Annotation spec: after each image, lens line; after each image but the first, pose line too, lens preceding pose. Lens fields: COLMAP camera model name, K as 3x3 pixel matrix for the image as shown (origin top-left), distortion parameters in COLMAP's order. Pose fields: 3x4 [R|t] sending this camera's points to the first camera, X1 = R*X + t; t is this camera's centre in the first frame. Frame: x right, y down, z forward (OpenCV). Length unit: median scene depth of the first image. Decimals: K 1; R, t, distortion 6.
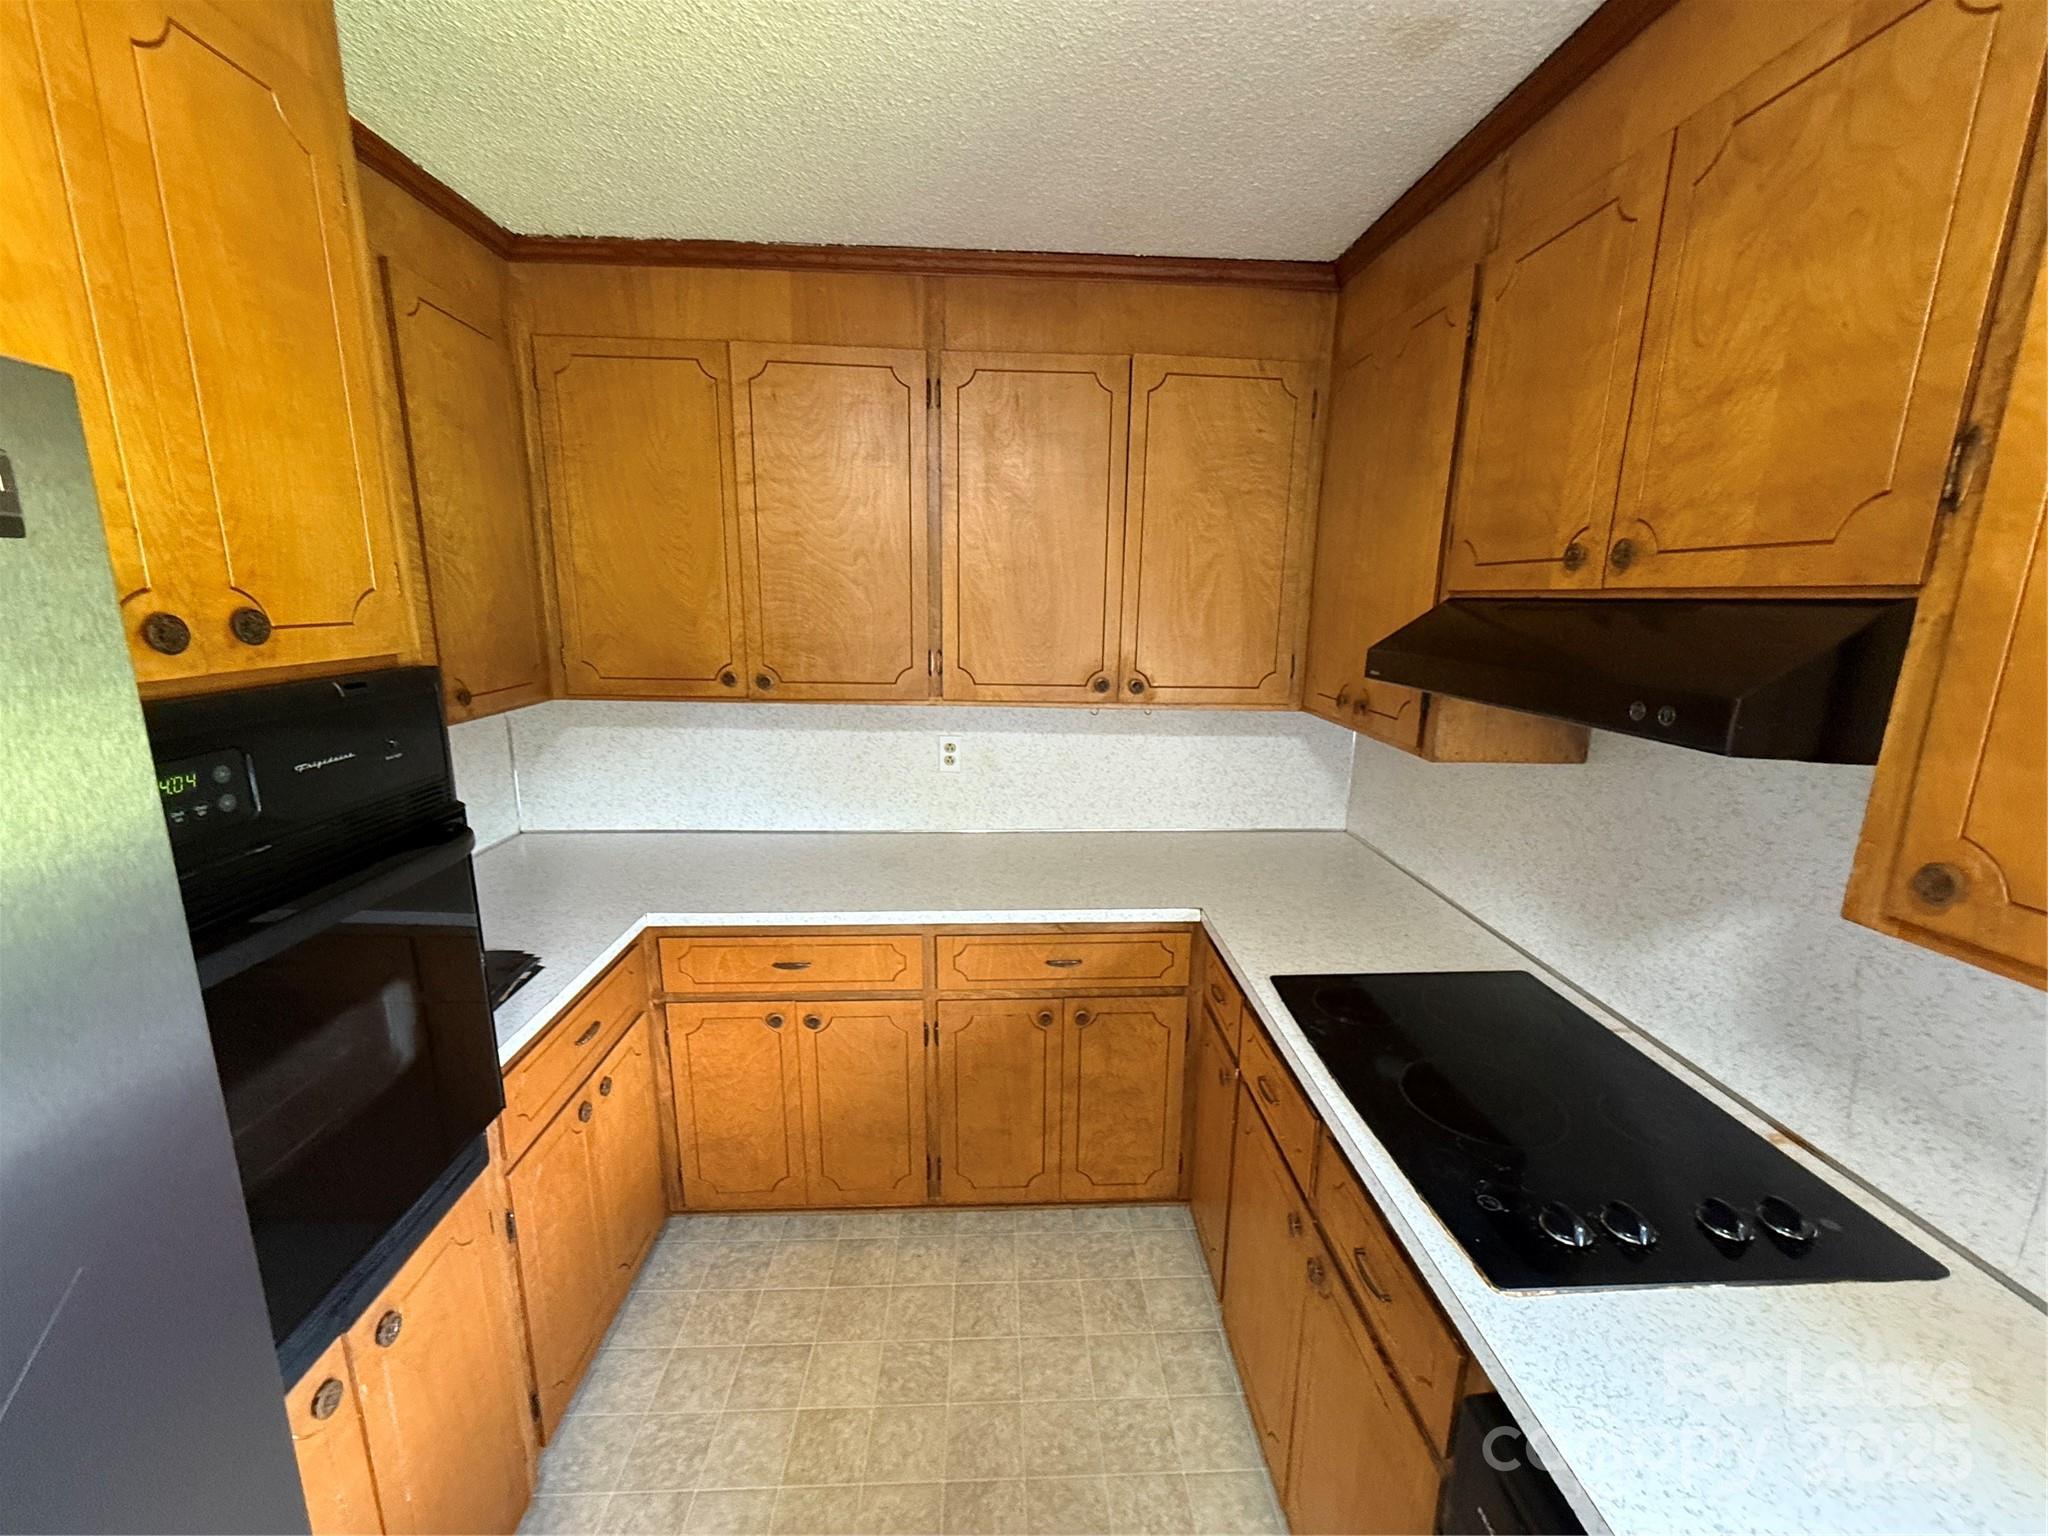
lens RADIAL K [[816.1, 0, 1031.5], [0, 816.1, 768.1], [0, 0, 1]] dist [-0.002437, 0.000321]
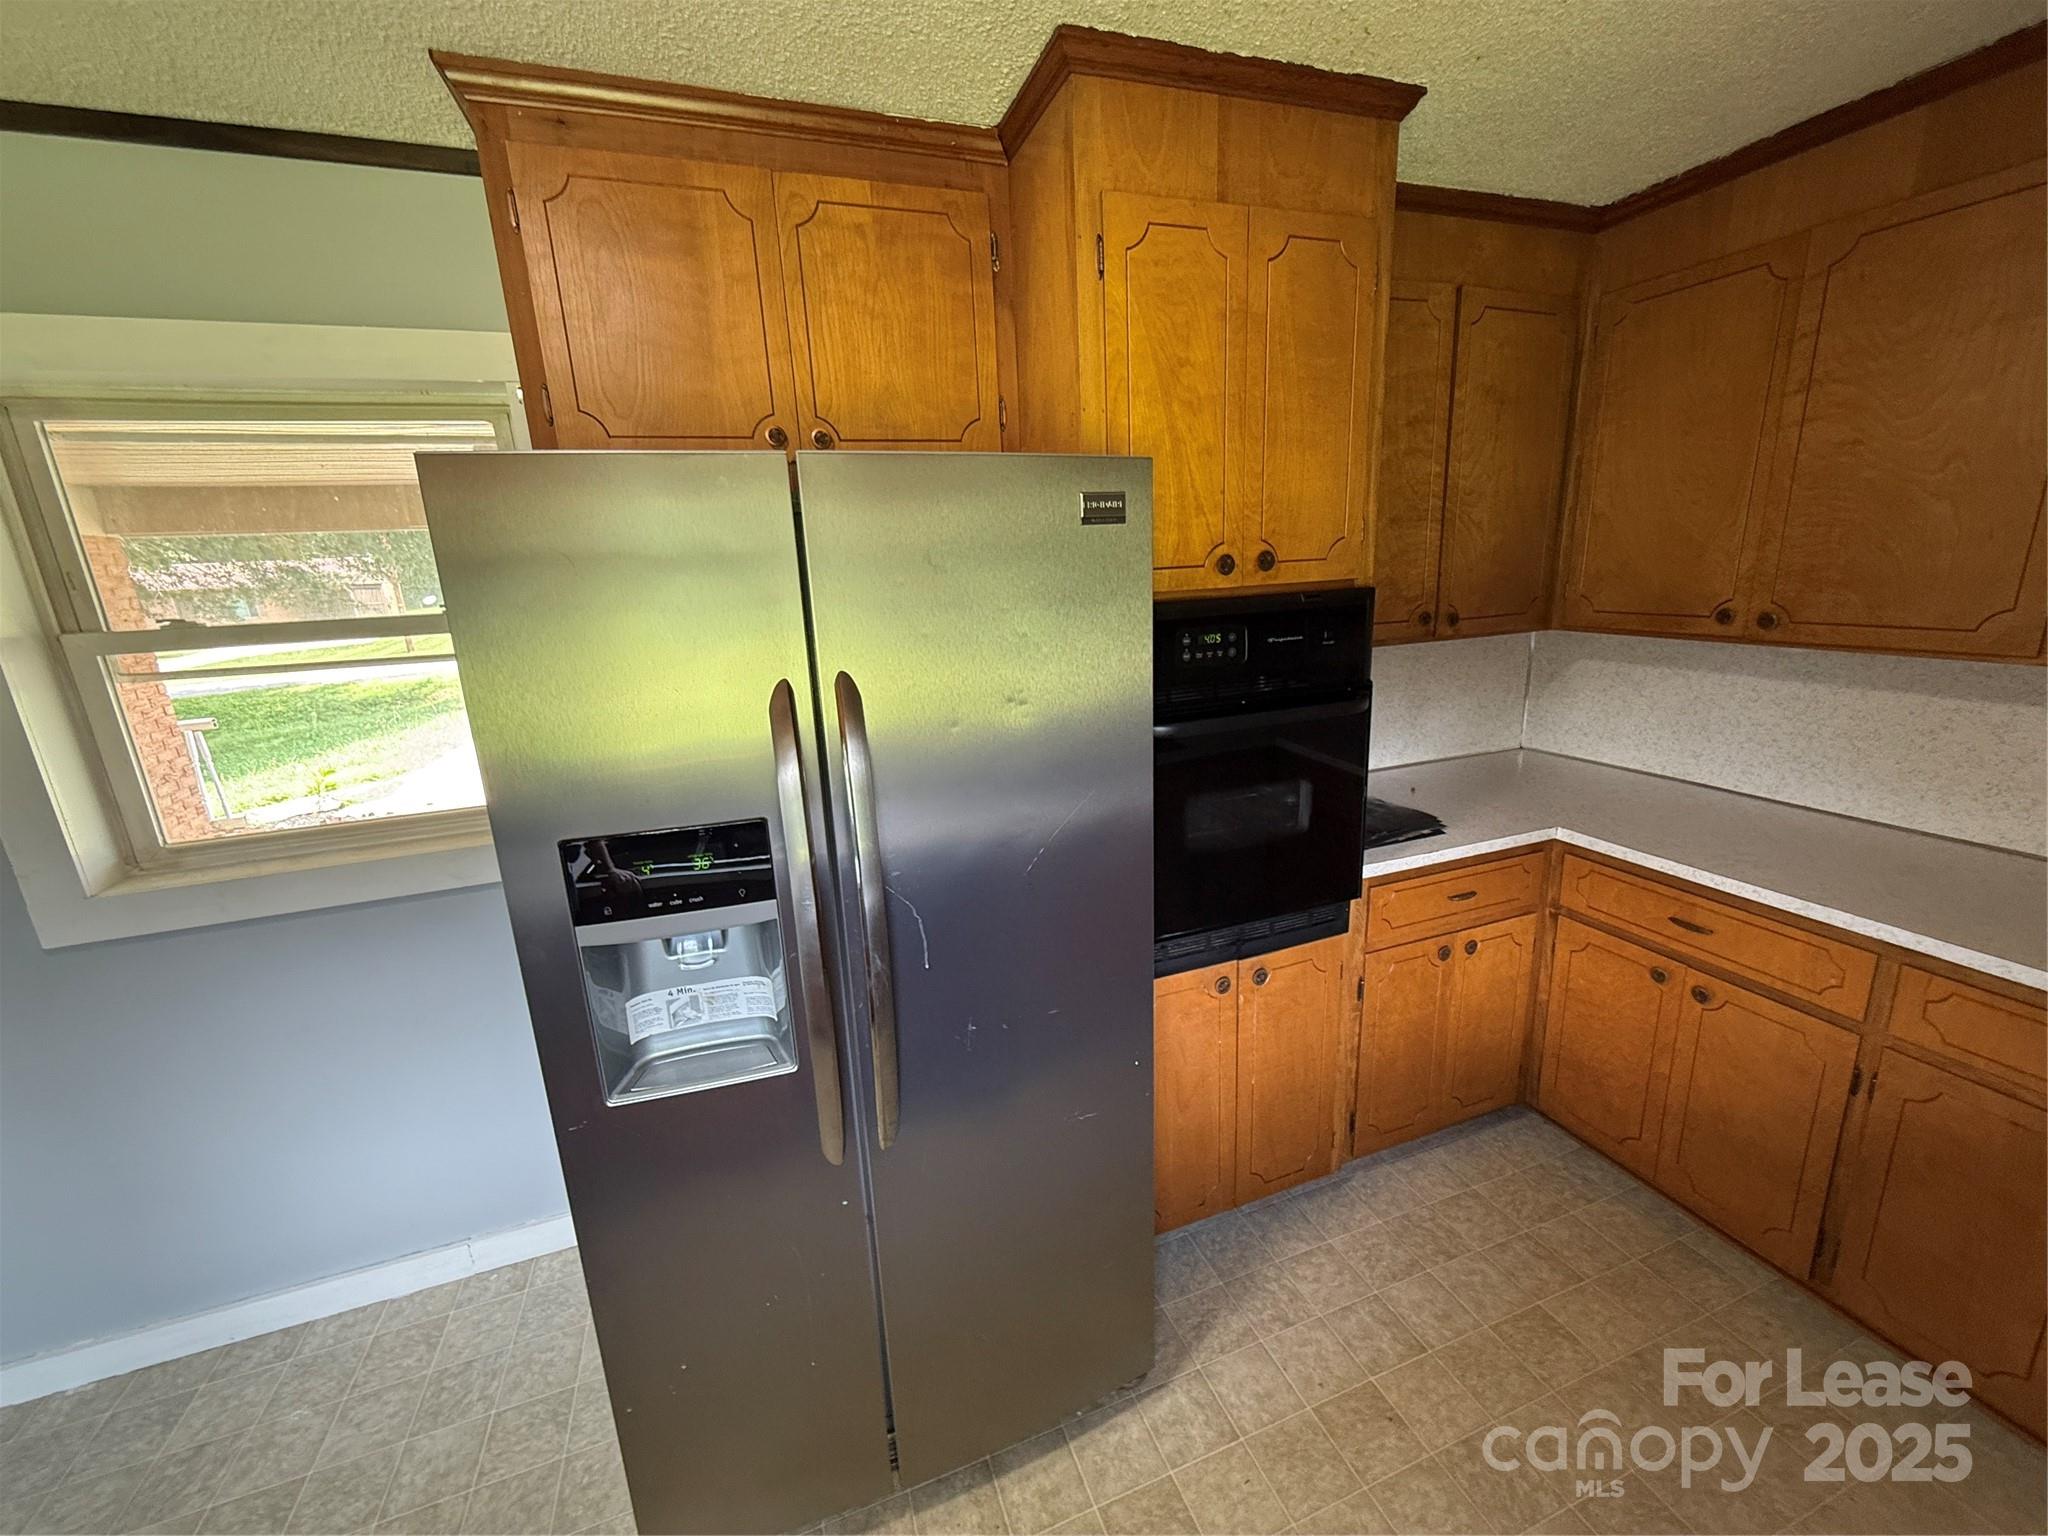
lens RADIAL K [[816.1, 0, 1031.5], [0, 816.1, 768.1], [0, 0, 1]] dist [-0.002437, 0.000321]
pose [[0.297216, 0.206161, -0.932288, 0.316326], [-0.151628, 0.974212, 0.167093, 0.024924], [0.942694, 0.091698, 0.320811, -0.024370]]
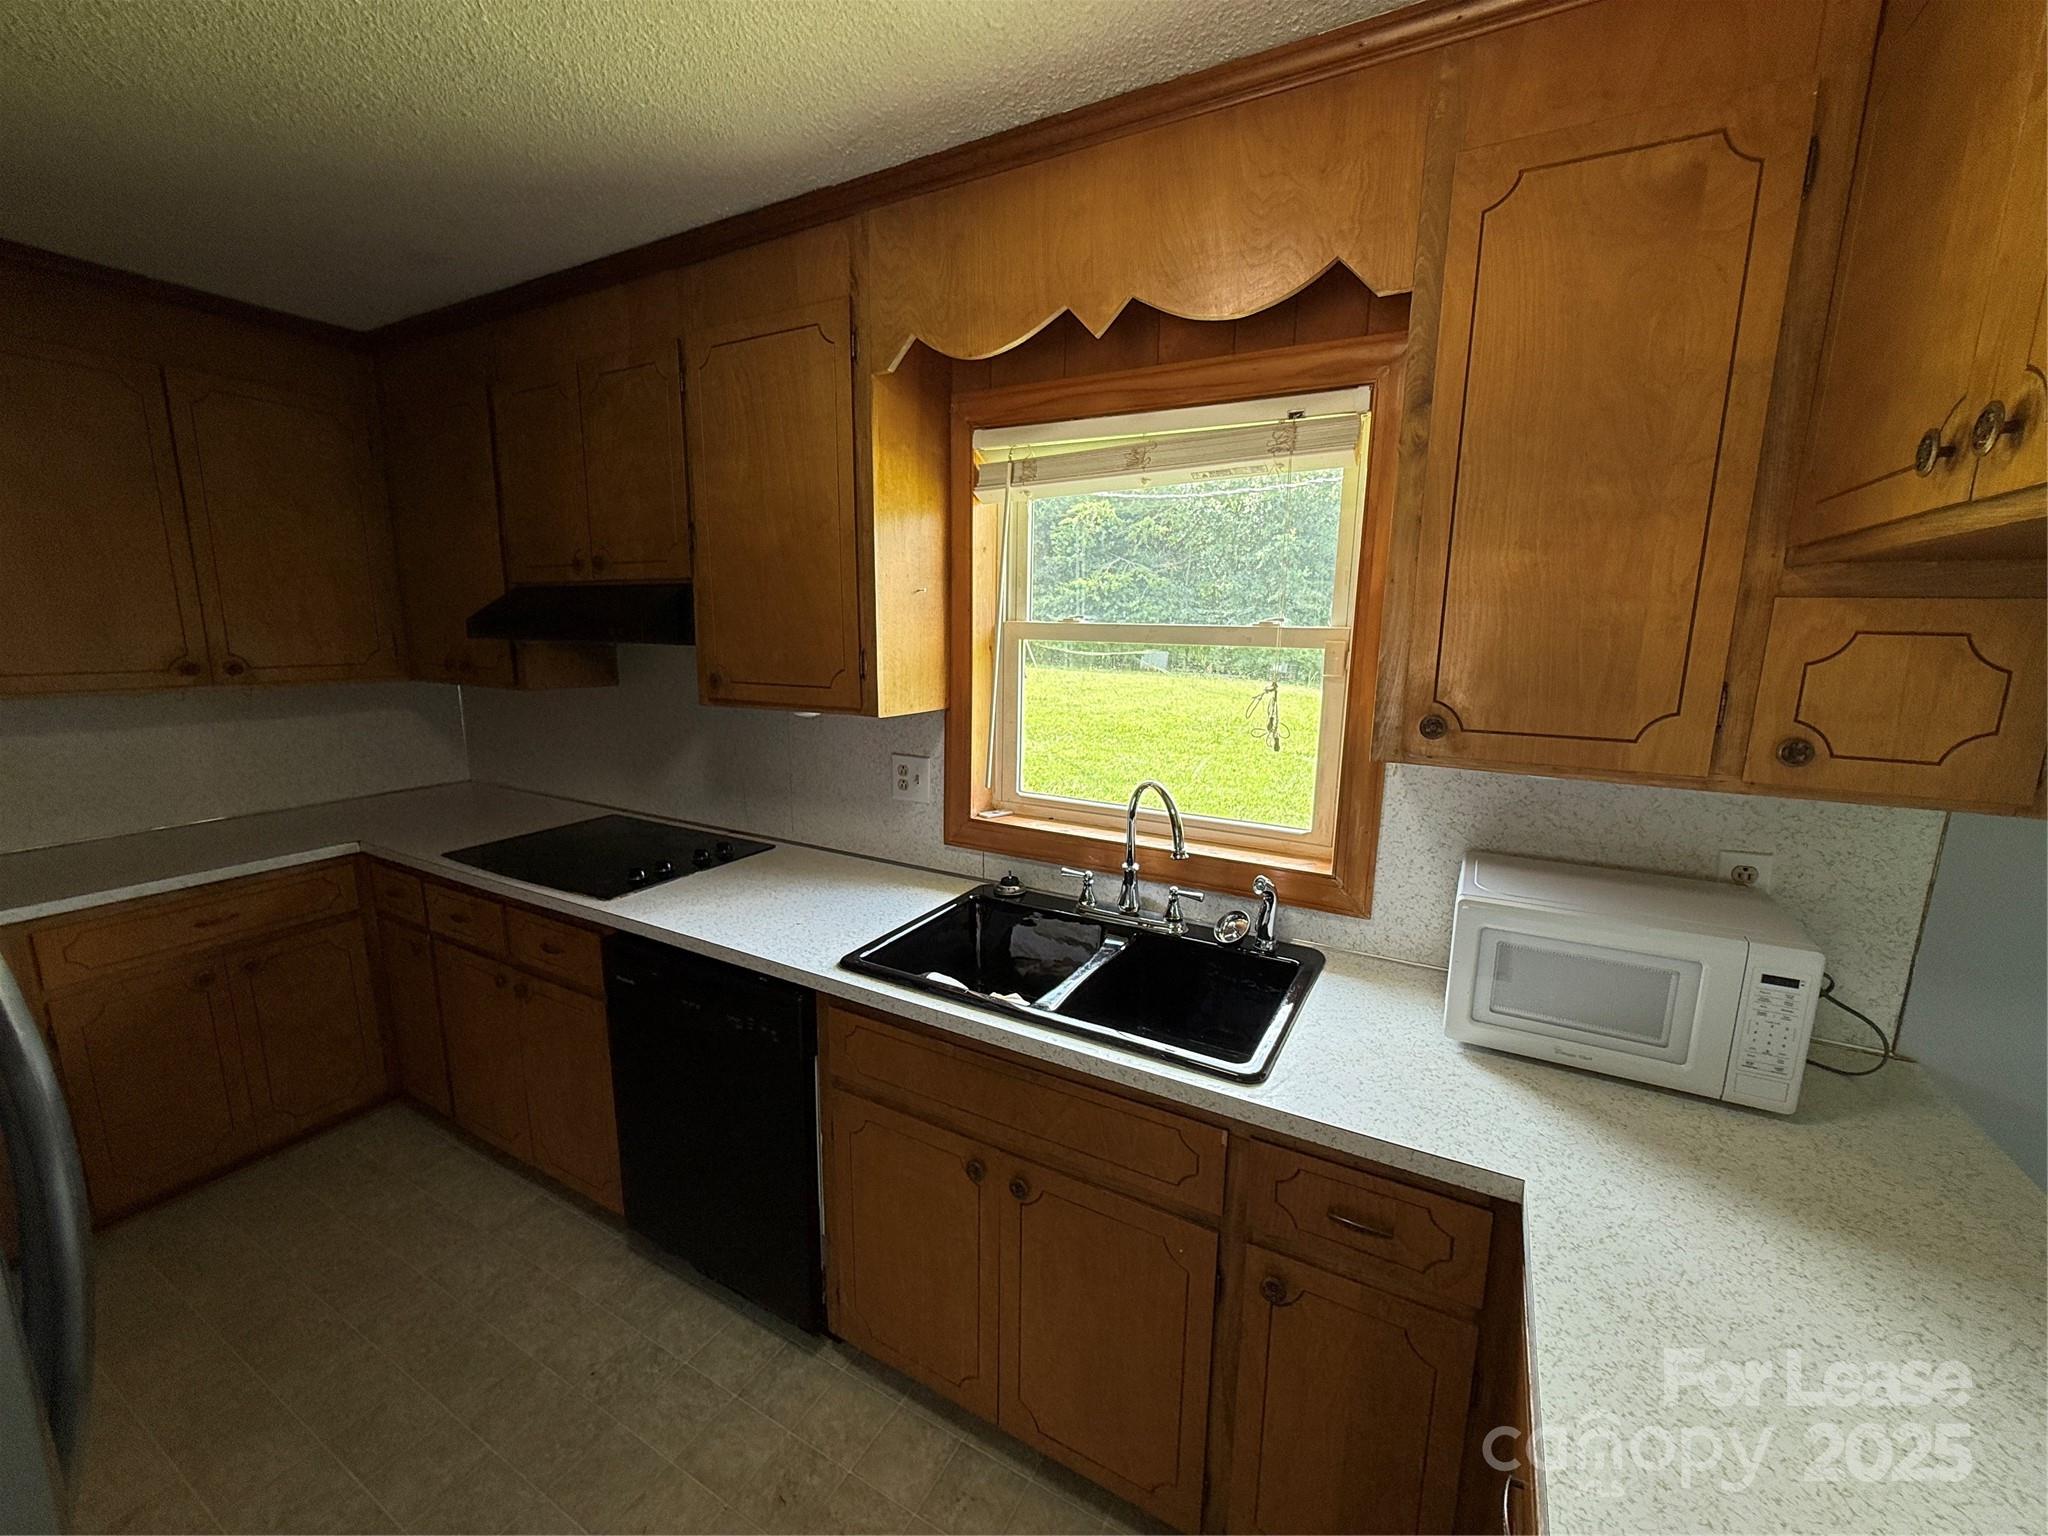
lens RADIAL K [[816.1, 0, 1031.5], [0, 816.1, 768.1], [0, 0, 1]] dist [-0.002437, 0.000321]
pose [[0.525670, -0.162040, 0.835113, -0.270003], [0.176403, 0.981116, 0.079330, 0.148405], [-0.832198, 0.105615, 0.544328, -0.527100]]
